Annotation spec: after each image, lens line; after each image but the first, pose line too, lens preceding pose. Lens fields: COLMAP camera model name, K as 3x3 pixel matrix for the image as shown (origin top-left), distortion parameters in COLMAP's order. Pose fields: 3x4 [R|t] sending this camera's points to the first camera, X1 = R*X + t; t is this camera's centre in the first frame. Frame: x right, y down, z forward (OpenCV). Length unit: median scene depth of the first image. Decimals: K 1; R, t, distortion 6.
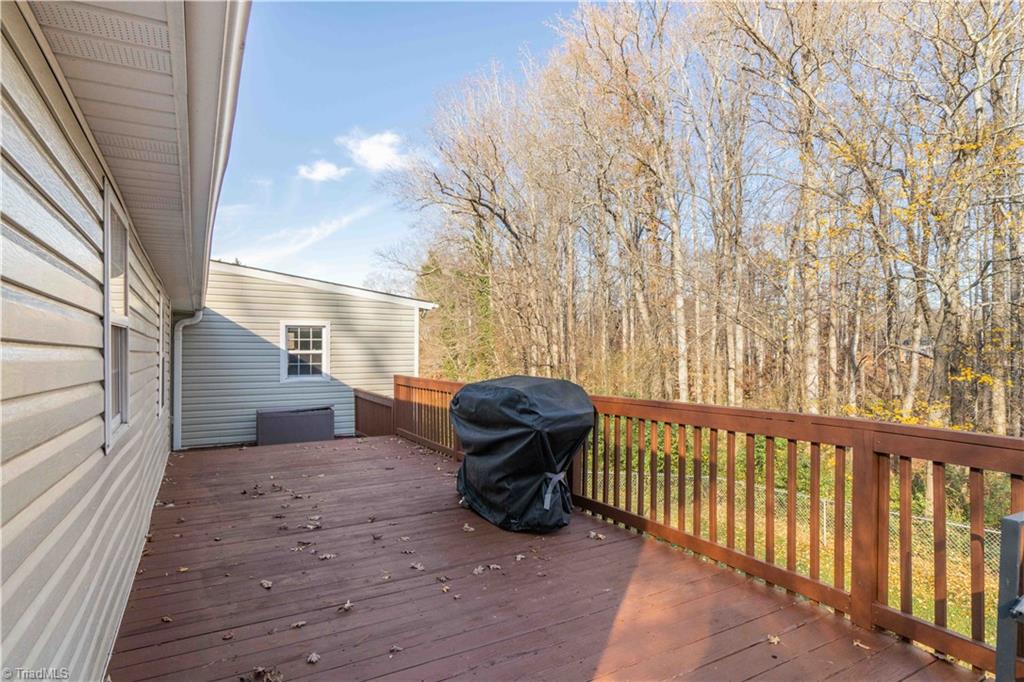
lens RADIAL K [[560.1, 0, 509.0], [0, 560.1, 346.7], [0, 0, 1]] dist [0.003617, 0.000889]
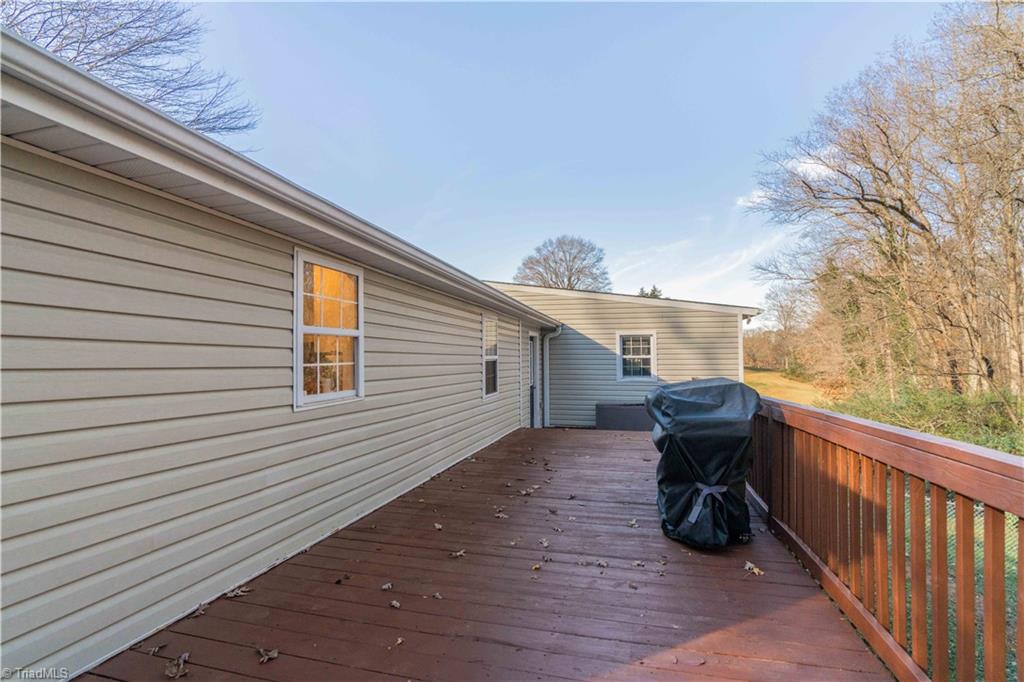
lens RADIAL K [[465.8, 0, 515.2], [0, 465.8, 339.6], [0, 0, 1]] dist [-0.002437, 0.000148]
pose [[0.720776, -0.029071, -0.692558, 0.149315], [0.006622, 0.999363, -0.035058, 0.005962], [0.693136, 0.020683, 0.720510, 0.091818]]
